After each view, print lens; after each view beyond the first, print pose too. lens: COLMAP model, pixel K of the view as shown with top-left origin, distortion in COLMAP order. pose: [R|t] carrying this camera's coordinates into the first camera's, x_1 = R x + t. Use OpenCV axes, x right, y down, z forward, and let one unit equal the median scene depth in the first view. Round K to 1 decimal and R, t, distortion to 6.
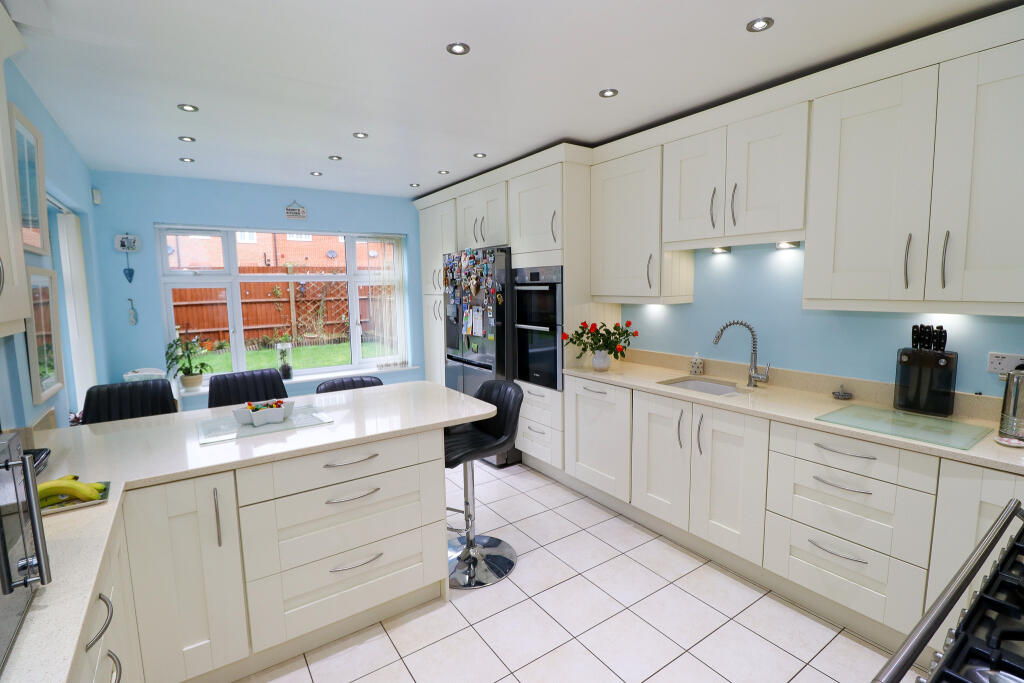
lens RADIAL K [[476.2, 0, 512.0], [0, 476.2, 341.5], [0, 0, 1]] dist [0.001019, -0.000273]
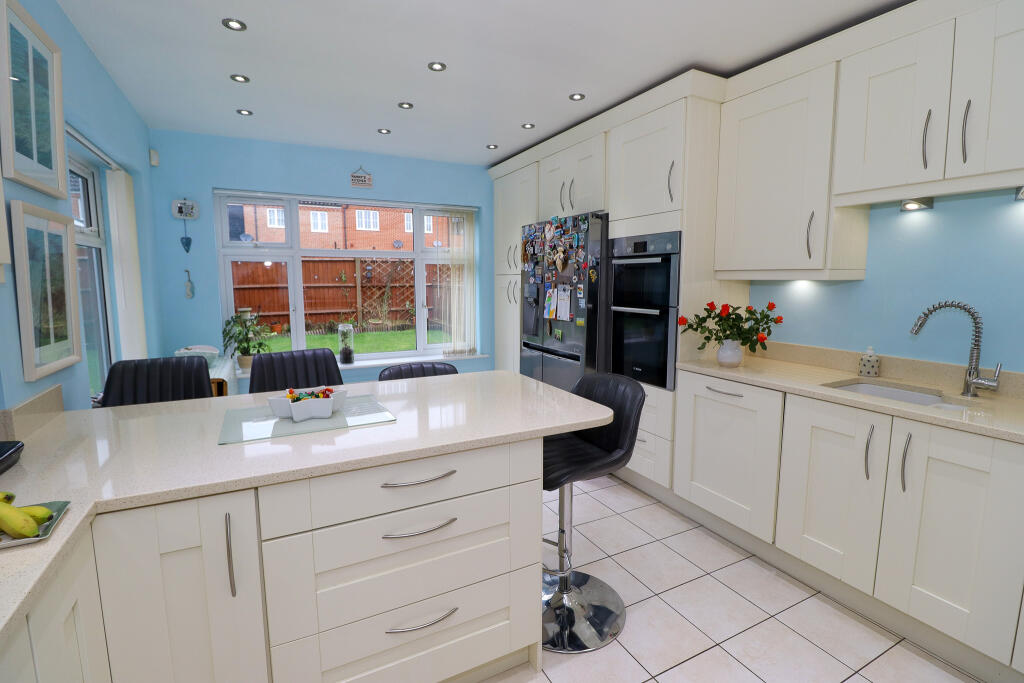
lens RADIAL K [[476.2, 0, 512.0], [0, 476.2, 341.5], [0, 0, 1]] dist [0.001019, -0.000273]
pose [[0.992115, 0.030785, -0.121489, -0.068732], [-0.029125, 0.999457, 0.015415, 0.018376], [0.121897, -0.011755, 0.992473, 0.181548]]
